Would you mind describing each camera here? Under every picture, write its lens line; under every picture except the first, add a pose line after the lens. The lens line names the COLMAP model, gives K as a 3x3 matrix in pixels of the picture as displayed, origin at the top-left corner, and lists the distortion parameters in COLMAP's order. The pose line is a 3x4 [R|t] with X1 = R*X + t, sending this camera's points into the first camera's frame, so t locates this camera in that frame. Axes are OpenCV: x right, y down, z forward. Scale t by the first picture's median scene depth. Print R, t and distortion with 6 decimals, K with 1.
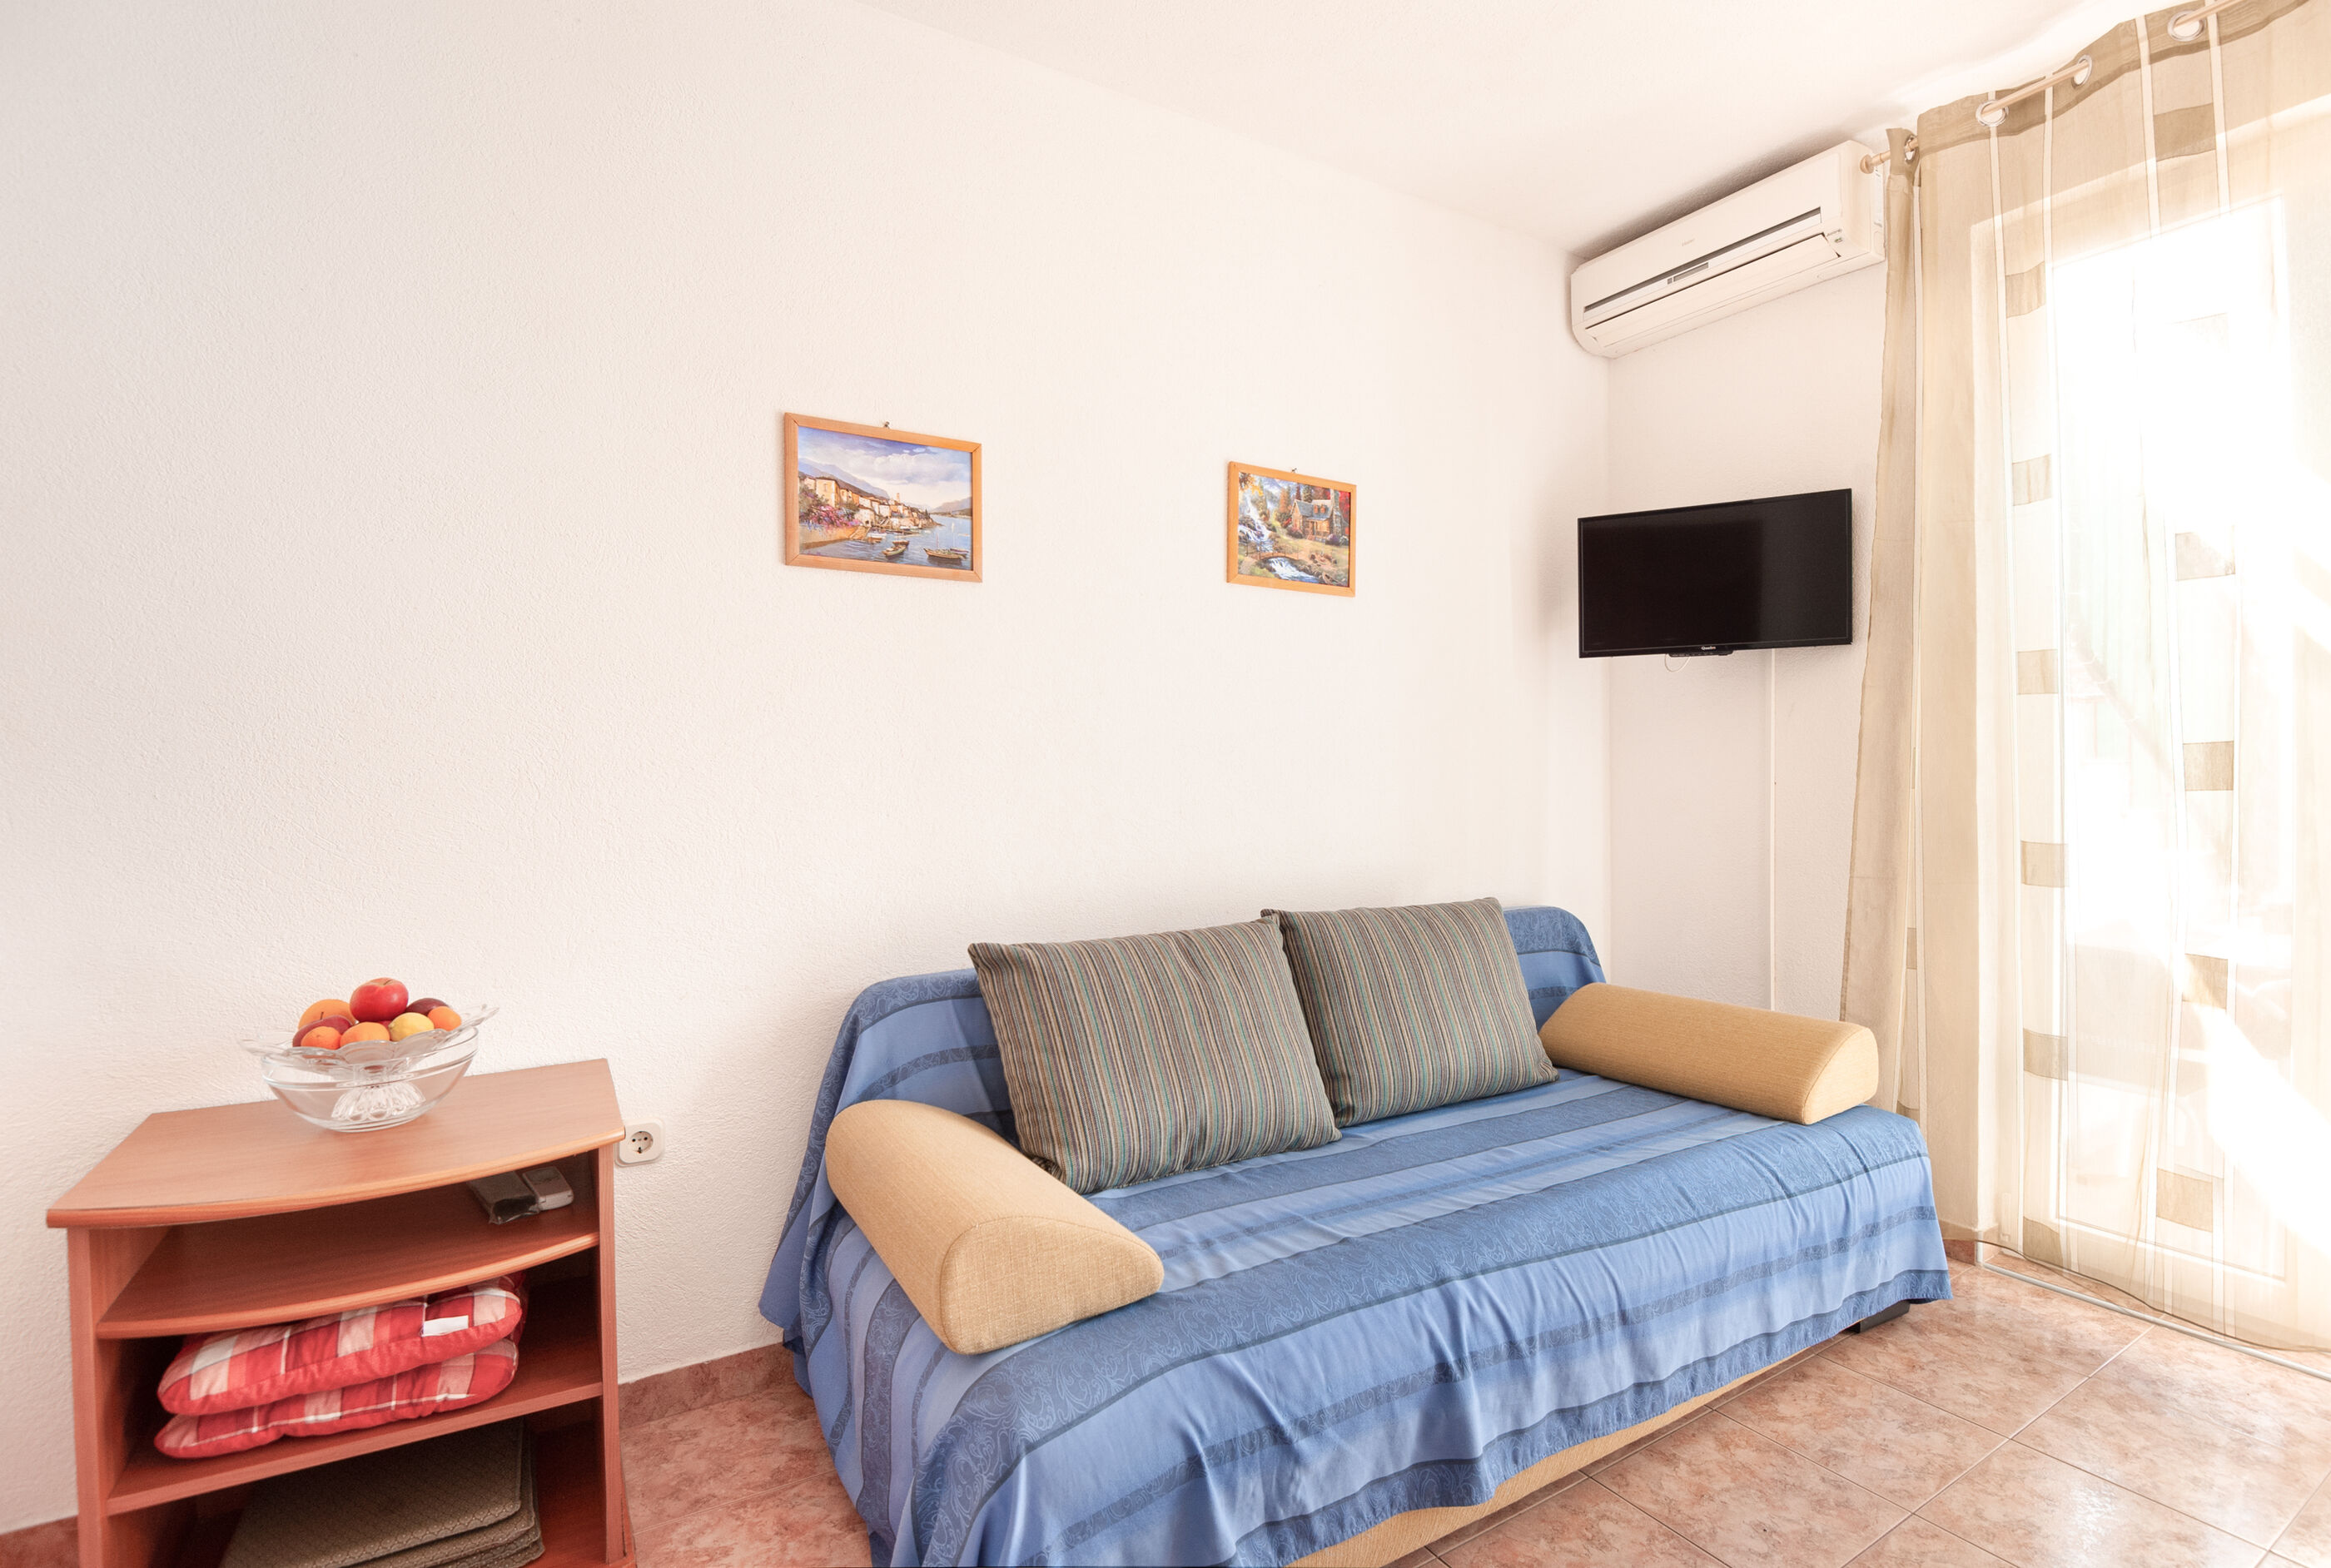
lens RADIAL K [[1089.2, 0, 1150.8], [0, 1089.2, 785.4], [0, 0, 1]] dist [-0.010605, -0.006040]
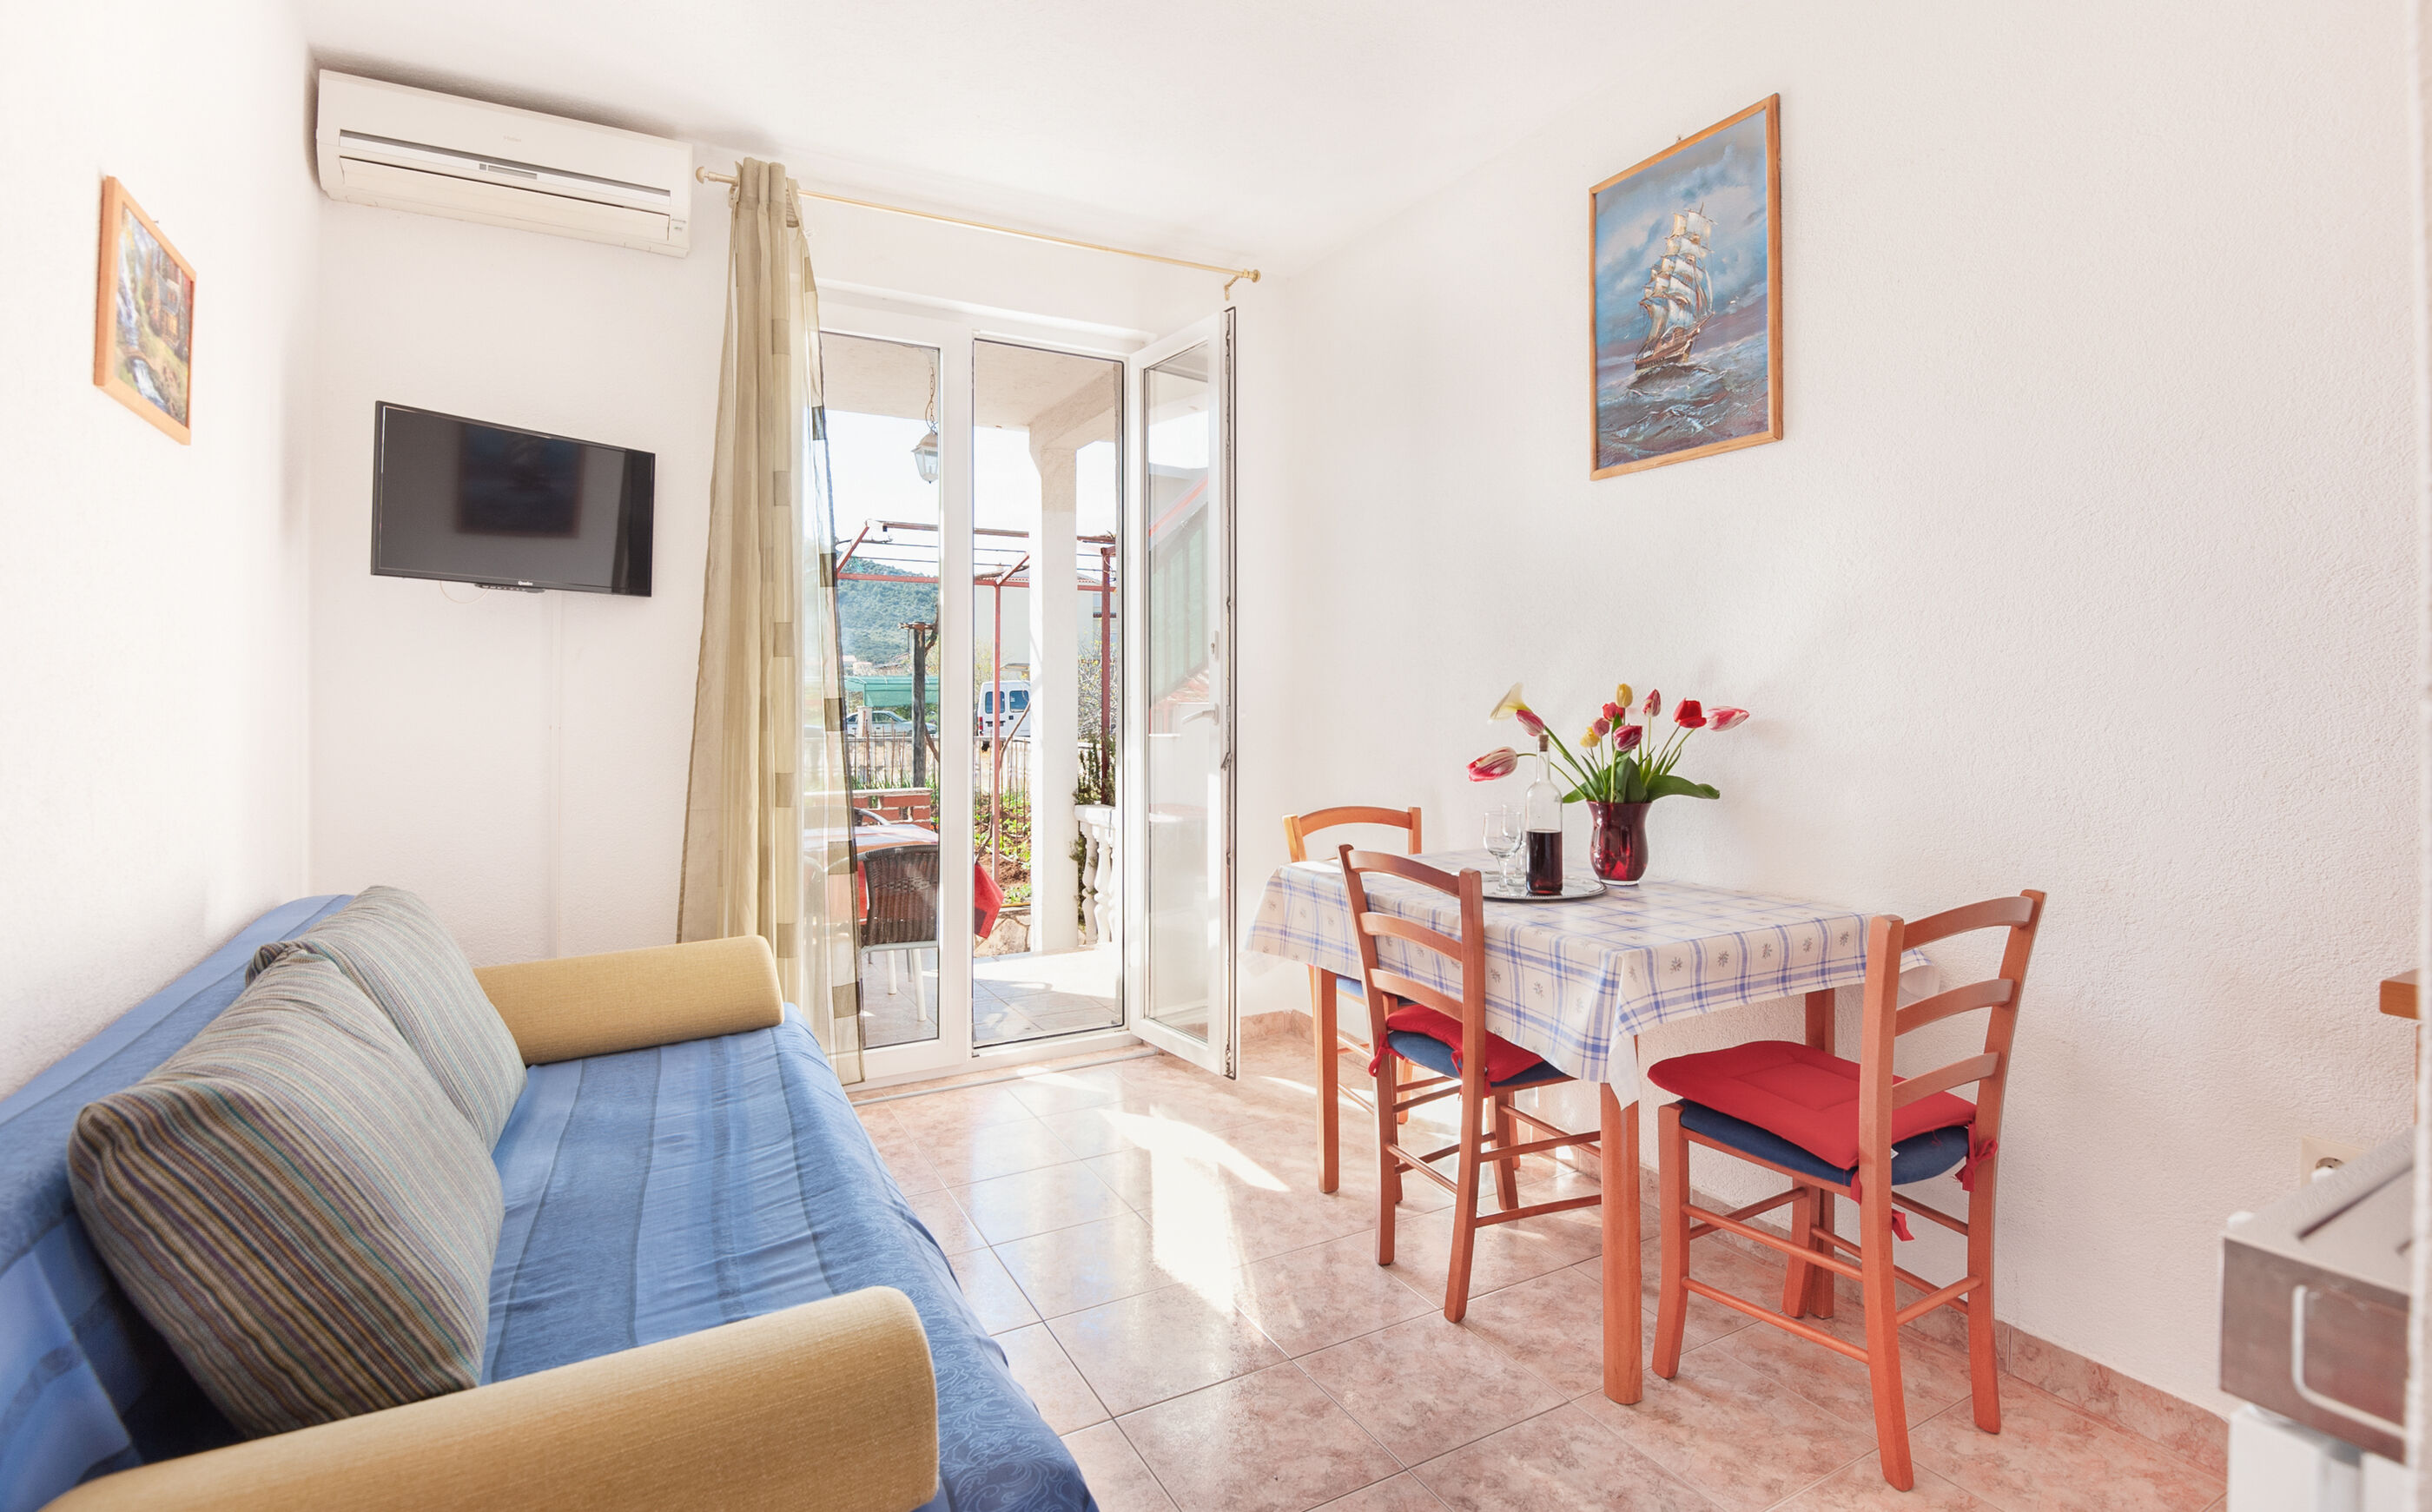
lens RADIAL K [[1159.4, 0, 1244.1], [0, 1159.4, 691.6], [0, 0, 1]] dist [0.002575, -0.000218]
pose [[0.035954, 0.016263, 0.999221, -0.608910], [0.016076, 0.999729, -0.016850, -0.009774], [-0.999224, 0.016670, 0.035682, 0.469531]]
